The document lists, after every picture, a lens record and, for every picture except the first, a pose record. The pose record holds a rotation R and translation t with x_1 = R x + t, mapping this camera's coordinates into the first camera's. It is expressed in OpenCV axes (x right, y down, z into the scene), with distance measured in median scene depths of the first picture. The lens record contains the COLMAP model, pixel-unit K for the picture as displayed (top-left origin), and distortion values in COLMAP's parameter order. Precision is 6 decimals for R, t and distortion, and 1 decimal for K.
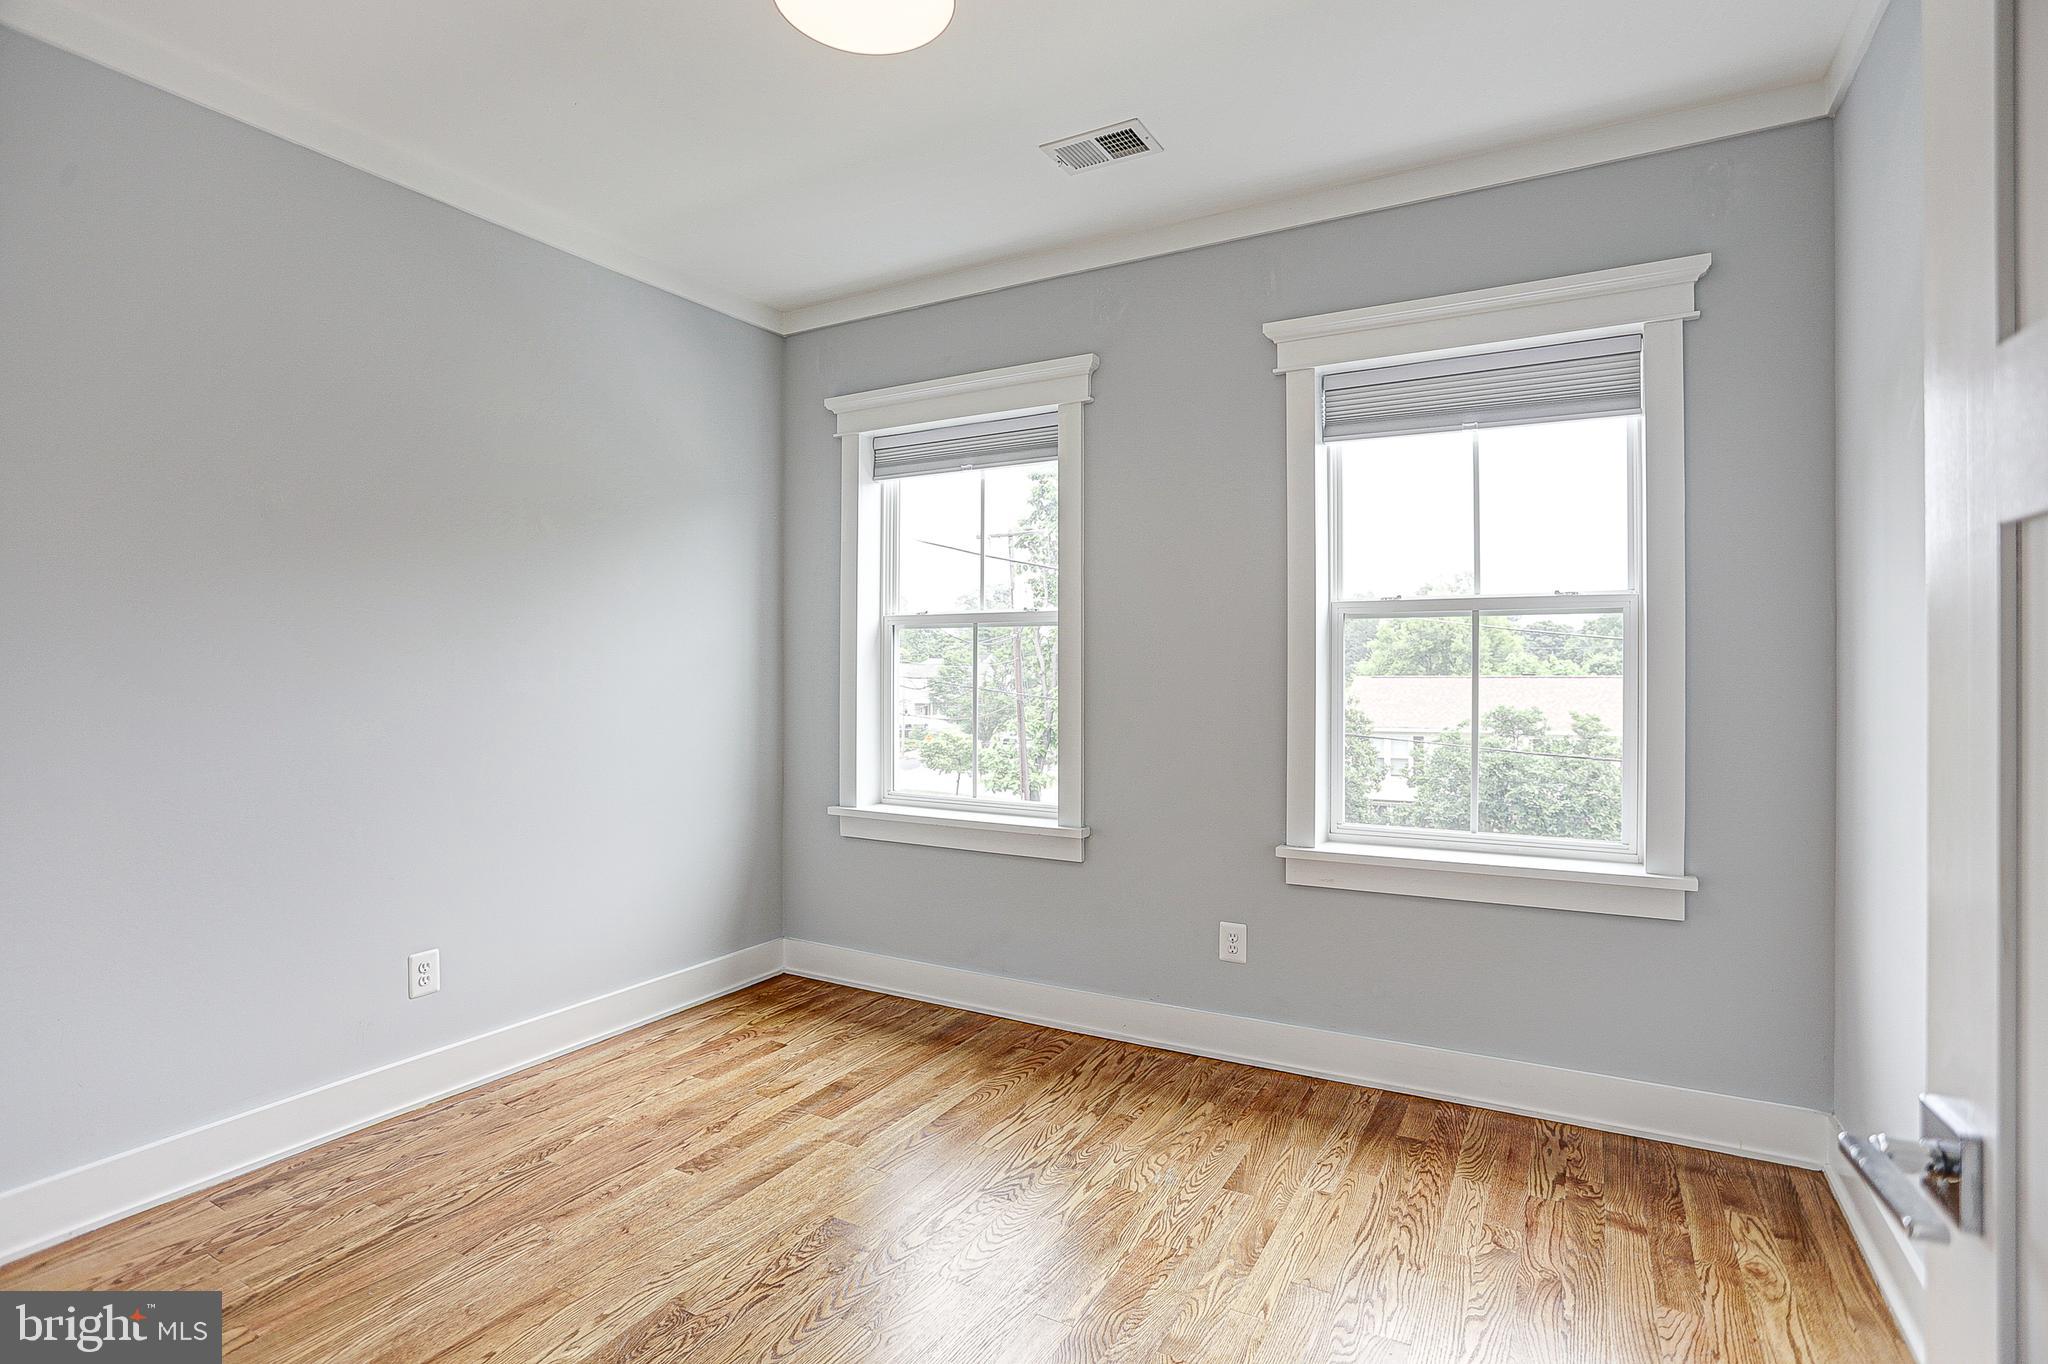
lens RADIAL K [[1014.6, 0, 1022.0], [0, 1014.6, 677.3], [0, 0, 1]] dist [-0.062379, 0.022313]
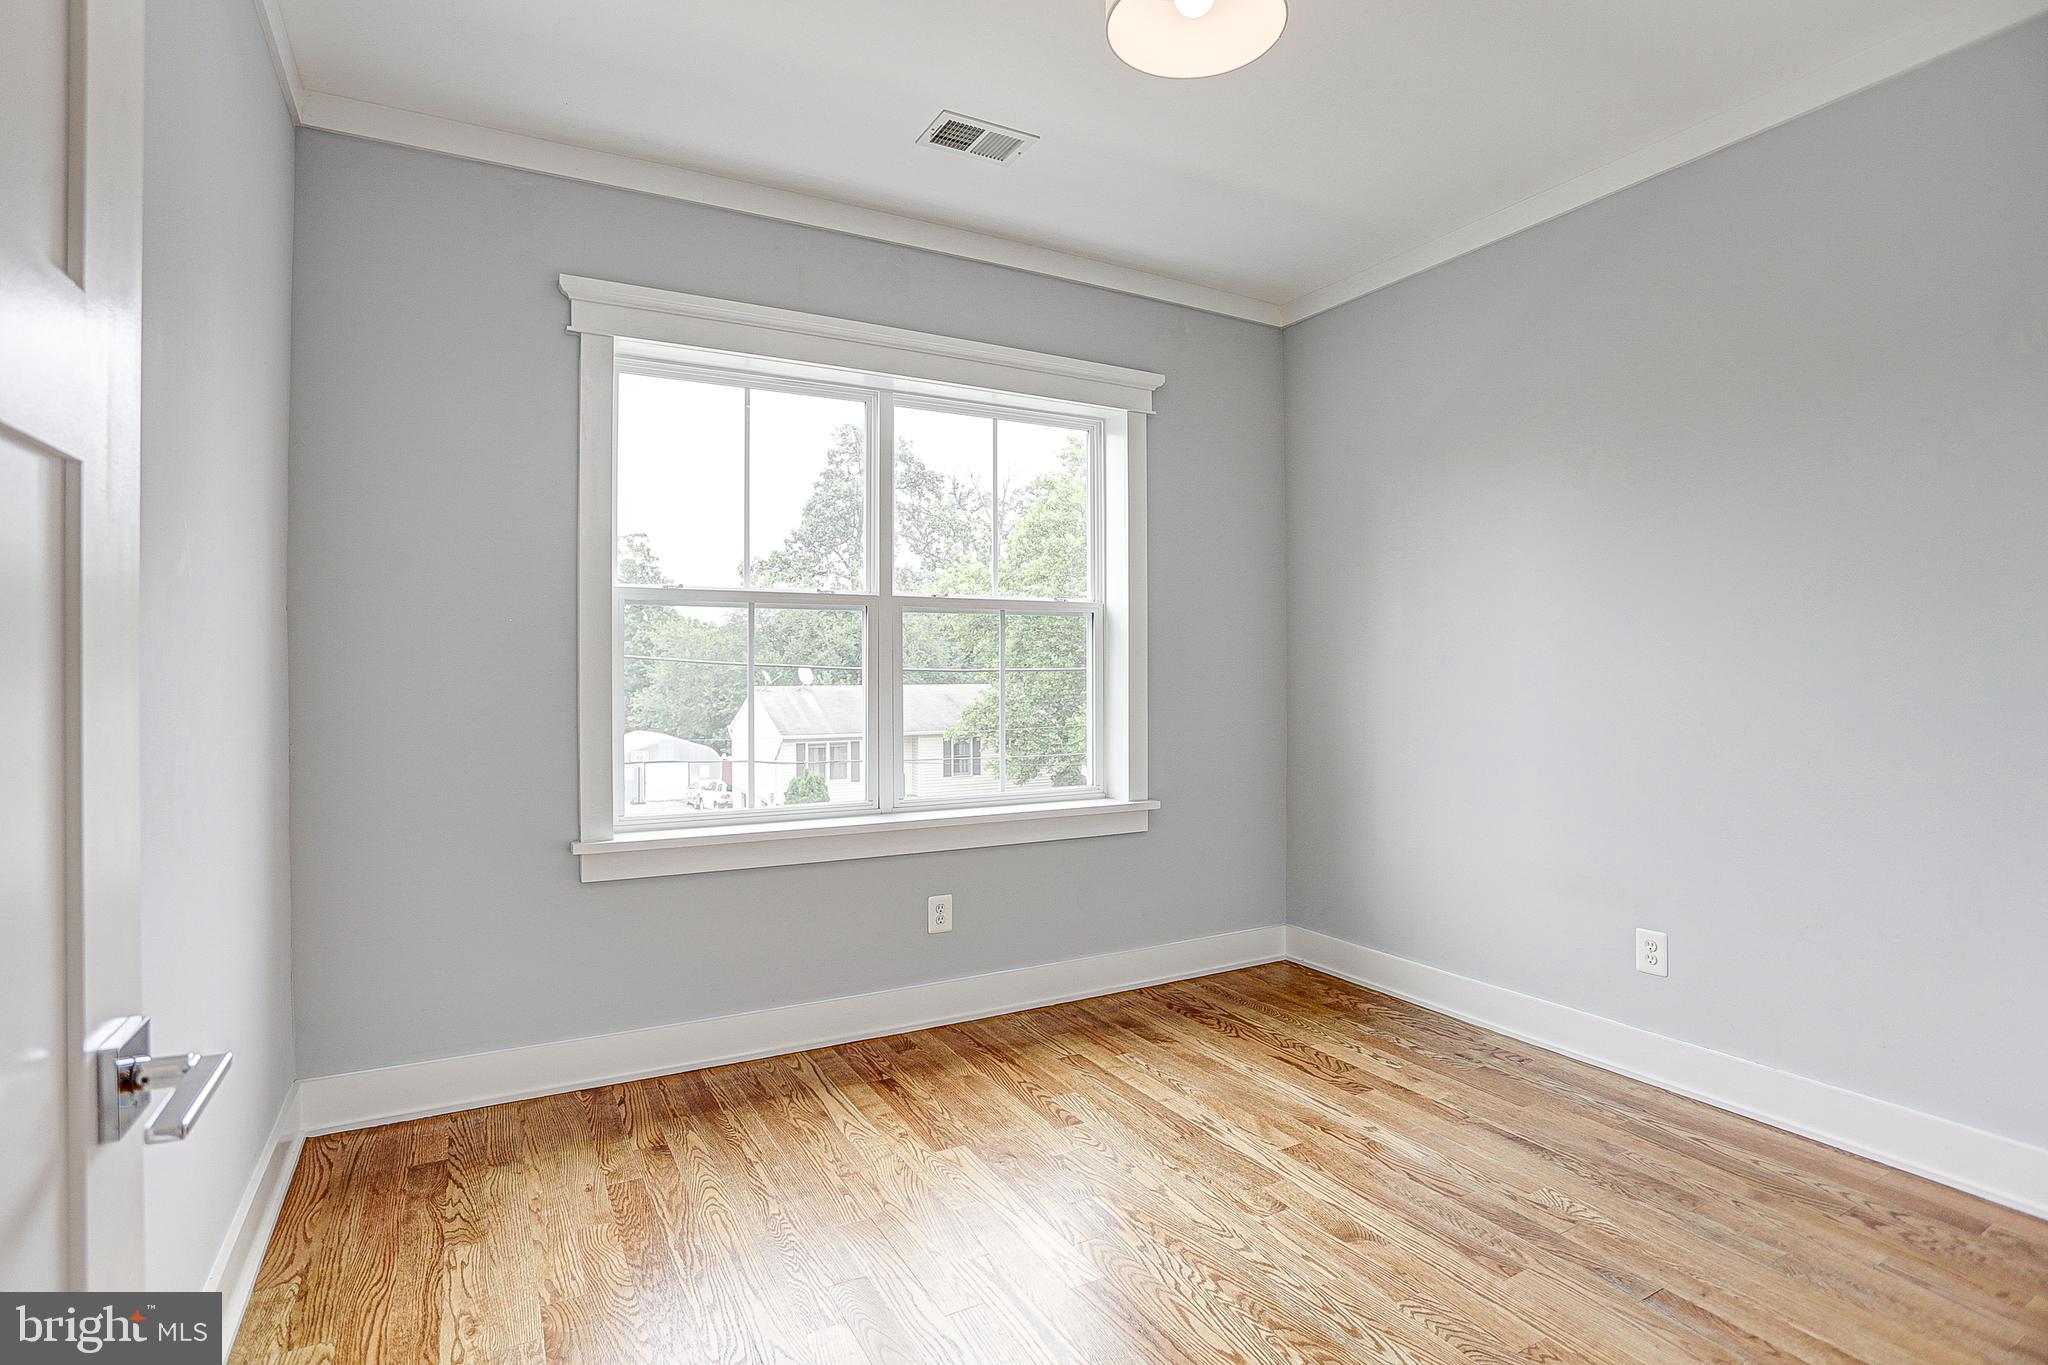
lens RADIAL K [[1014.6, 0, 1024.0], [0, 1014.6, 677.2], [0, 0, 1]] dist [-0.062379, 0.022313]
pose [[0.512385, -0.015057, 0.858624, -0.661292], [0.004001, 0.999877, 0.015146, -0.002207], [-0.858746, -0.004325, 0.512382, 0.379696]]
